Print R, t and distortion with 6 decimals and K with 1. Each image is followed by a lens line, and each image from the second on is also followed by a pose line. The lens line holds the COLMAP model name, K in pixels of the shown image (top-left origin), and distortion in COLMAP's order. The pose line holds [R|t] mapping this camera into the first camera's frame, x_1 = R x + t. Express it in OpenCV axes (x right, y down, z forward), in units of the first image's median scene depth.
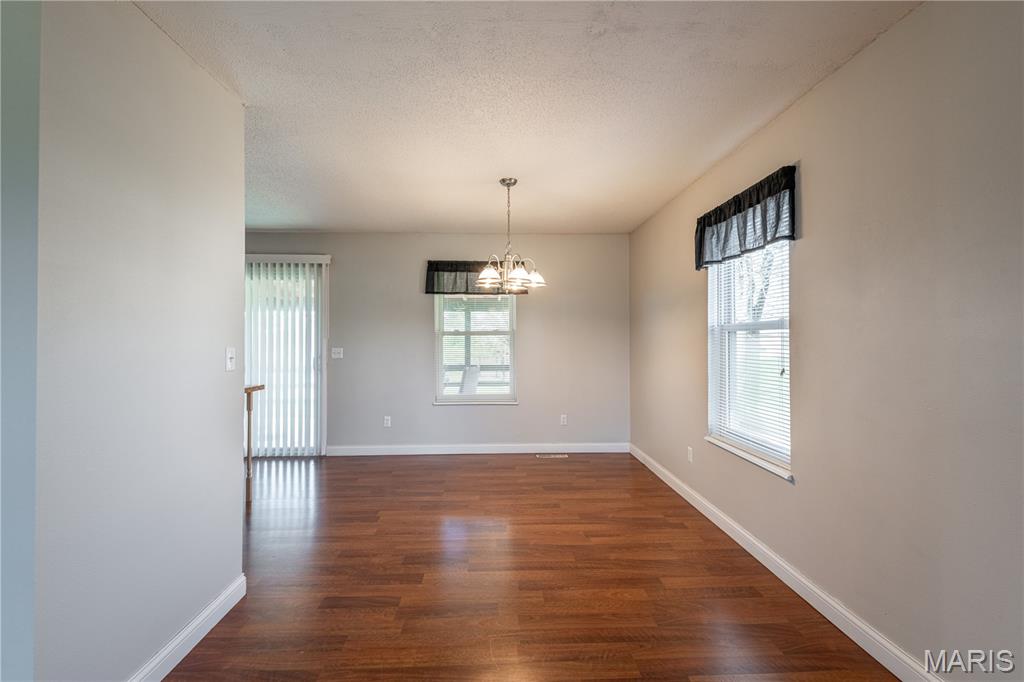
lens RADIAL K [[511.6, 0, 512.0], [0, 511.6, 341.0], [0, 0, 1]] dist [0.045592, -0.040648]
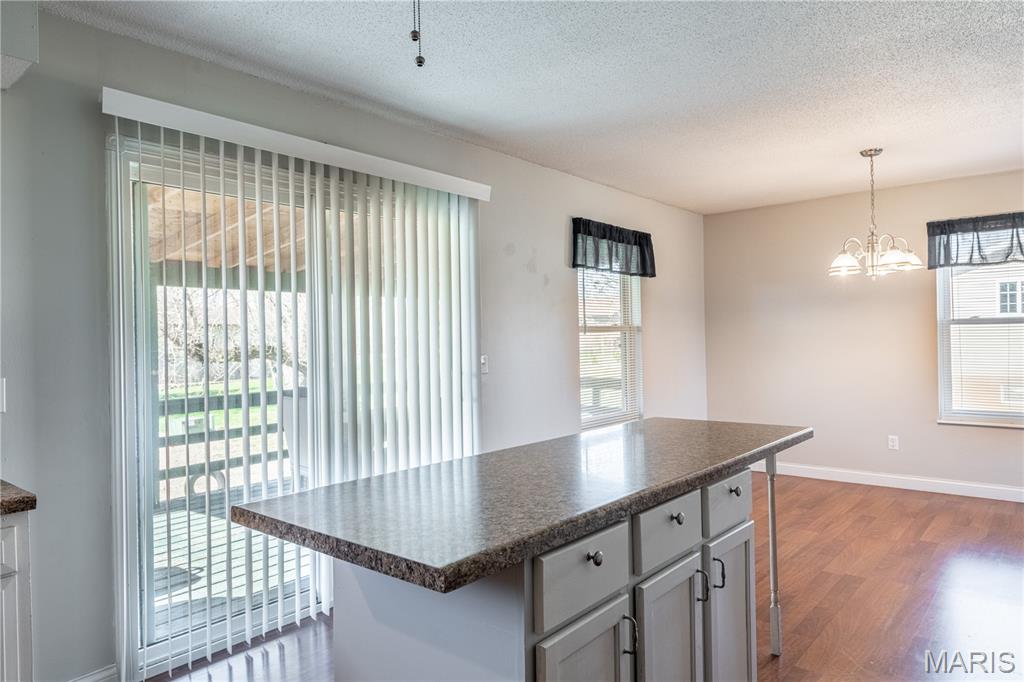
lens RADIAL K [[682.4, 0, 512.0], [0, 682.4, 341.0], [0, 0, 1]] dist [0.000761, -0.000160]
pose [[0.680642, -0.006685, 0.732586, -1.155655], [0.001857, 0.999971, 0.007400, -0.003285], [-0.732614, -0.003676, 0.680634, 0.608613]]
